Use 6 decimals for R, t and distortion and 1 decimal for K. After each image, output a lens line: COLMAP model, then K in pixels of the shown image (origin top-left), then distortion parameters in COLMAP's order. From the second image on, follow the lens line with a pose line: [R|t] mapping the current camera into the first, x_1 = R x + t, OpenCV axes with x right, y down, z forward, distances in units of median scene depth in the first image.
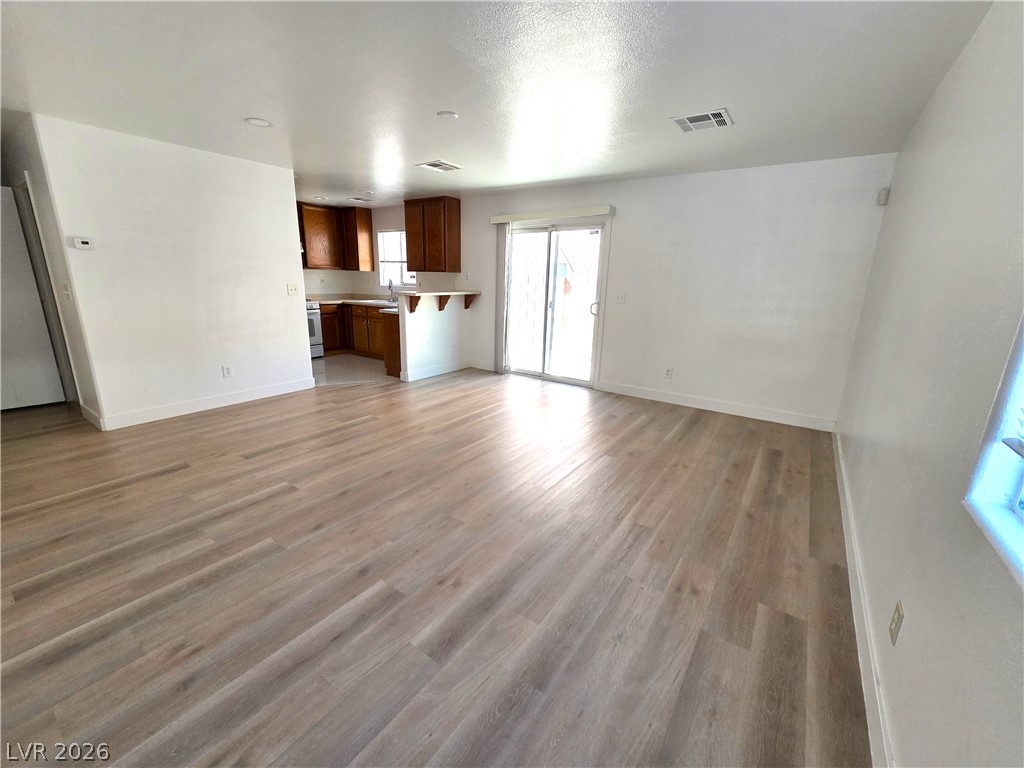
lens RADIAL K [[420.6, 0, 503.0], [0, 420.6, 383.1], [0, 0, 1]] dist [0.001829, -0.000724]
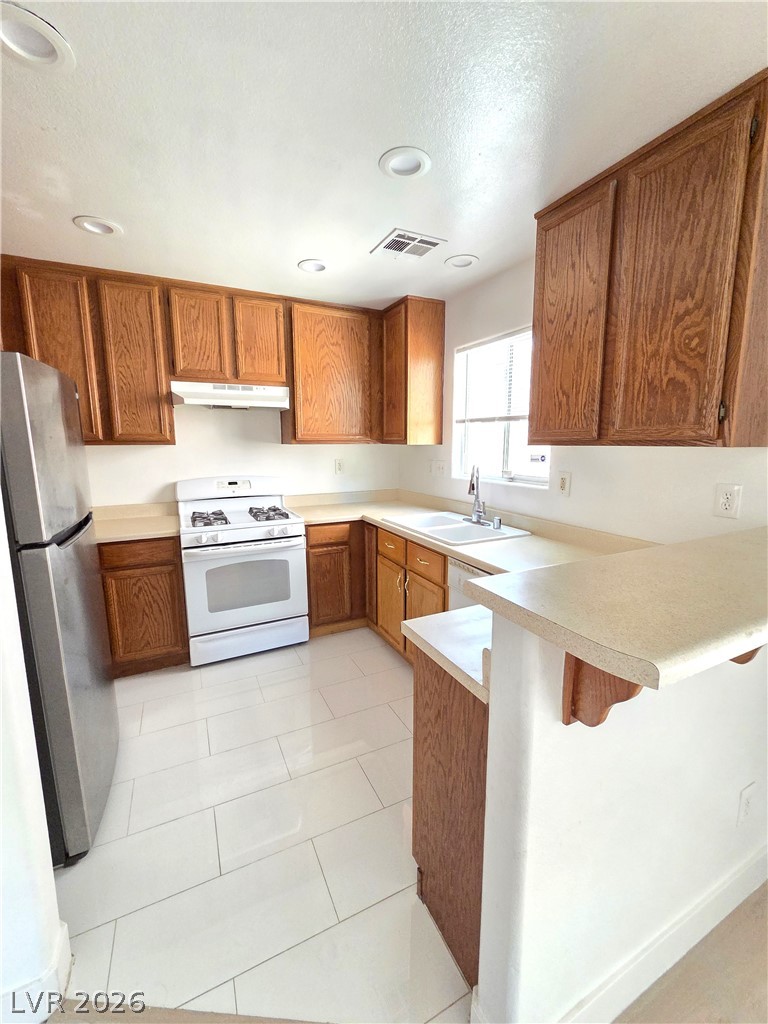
lens RADIAL K [[420.6, 0, 382.4], [0, 420.6, 506.9], [0, 0, 1]] dist [0.001829, -0.000724]
pose [[0.878789, 0.048190, -0.474770, -0.185536], [-0.093573, 0.992975, -0.072414, -0.202118], [0.467946, 0.108062, 0.877126, 0.734491]]
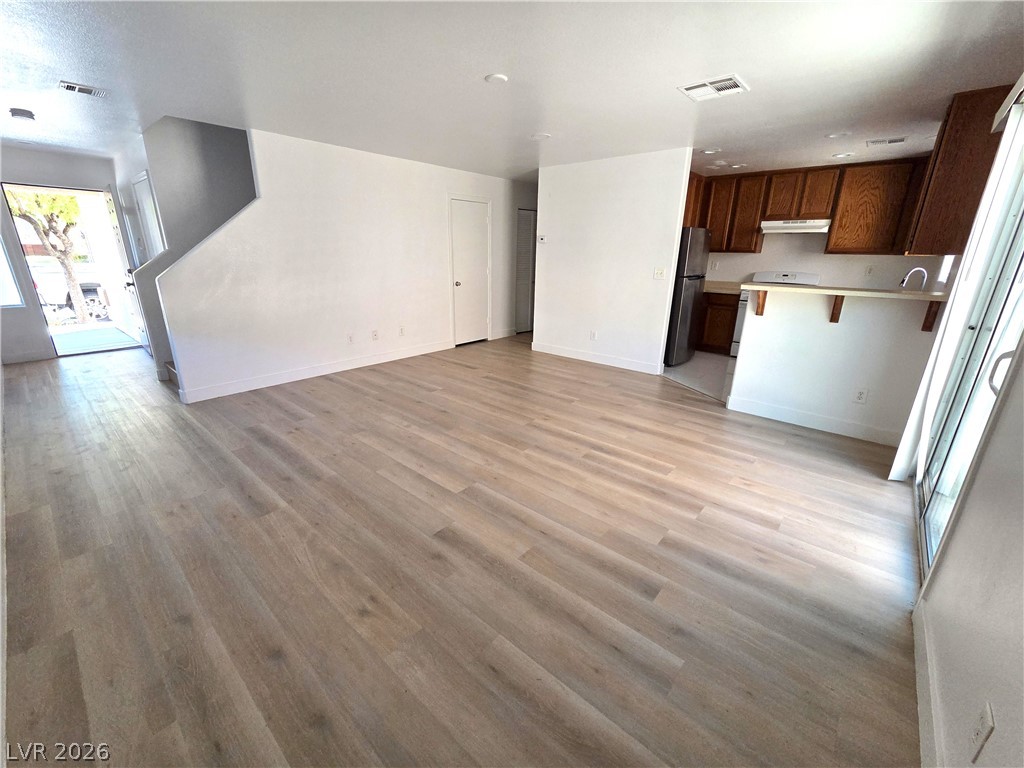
lens RADIAL K [[420.6, 0, 511.0], [0, 420.6, 385.0], [0, 0, 1]] dist [0.001829, -0.000724]
pose [[-0.096795, 0.277978, -0.955698, 0.446188], [-0.259661, 0.919902, 0.293865, -0.142072], [0.960837, 0.276602, -0.016862, 0.588019]]
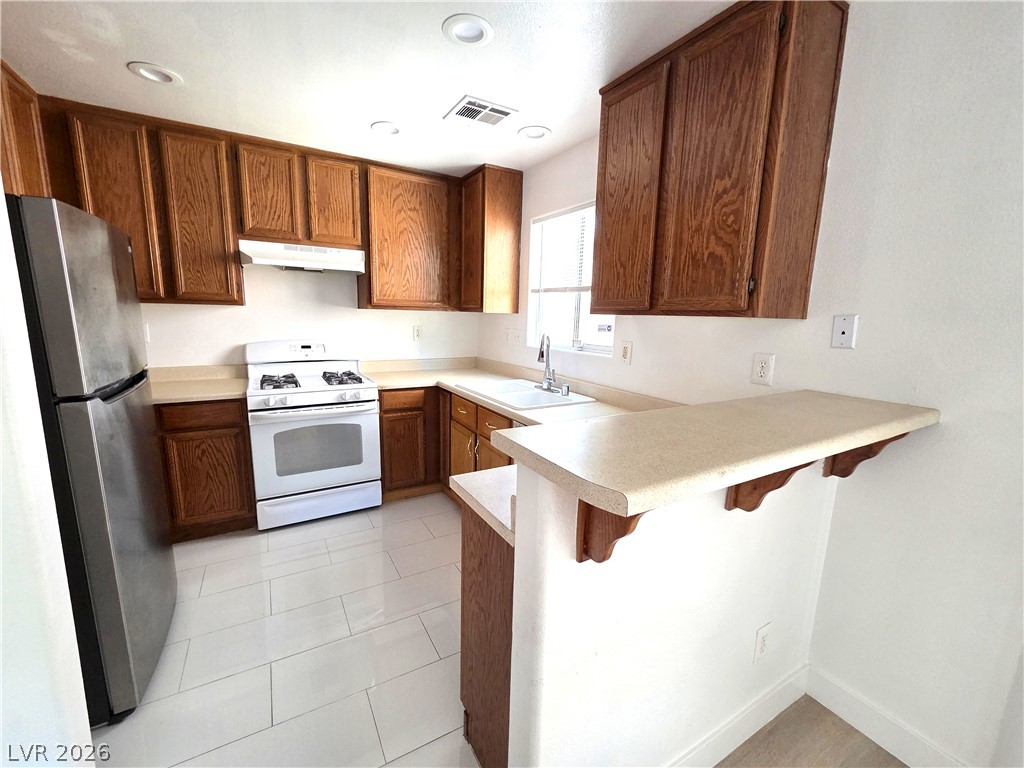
lens RADIAL K [[420.6, 0, 503.8], [0, 420.6, 386.1], [0, 0, 1]] dist [0.001829, -0.000724]
pose [[0.908114, 0.070552, -0.412736, -0.162192], [-0.105290, 0.992507, -0.062006, -0.197561], [0.405268, 0.099766, 0.908738, 0.737257]]
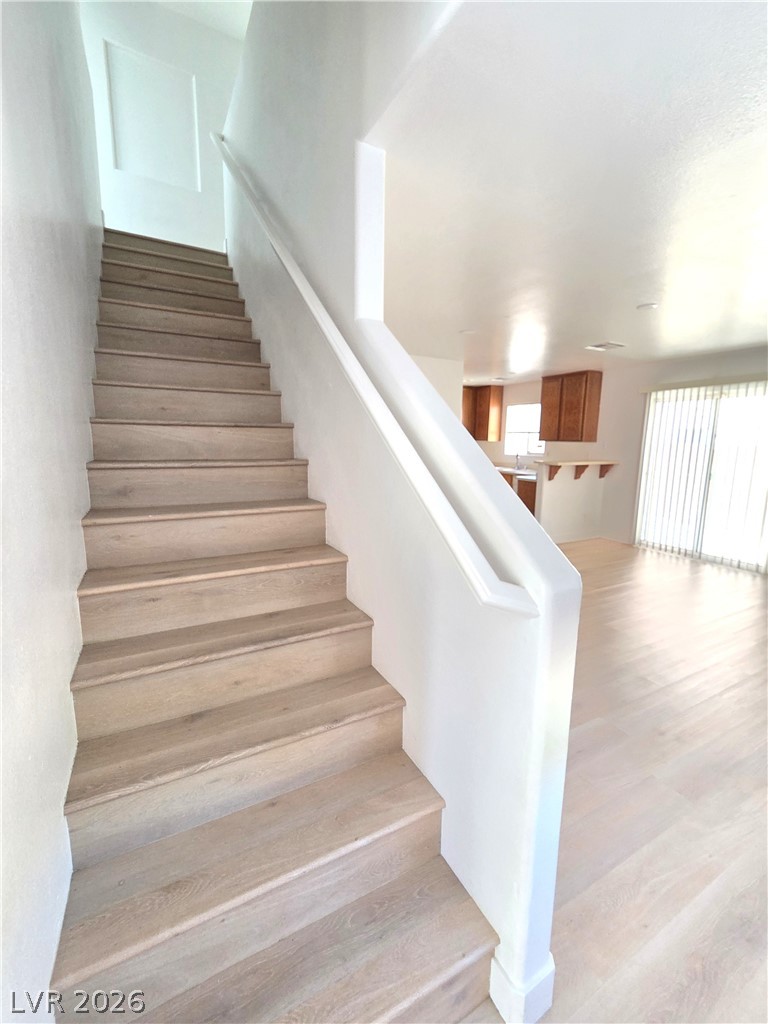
lens RADIAL K [[420.6, 0, 387.5], [0, 420.6, 512.2], [0, 0, 1]] dist [0.001829, -0.000724]
pose [[0.902791, 0.062695, -0.425486, -0.116413], [-0.096690, 0.993579, -0.058752, 0.011661], [0.419071, 0.094181, 0.903056, -0.107359]]
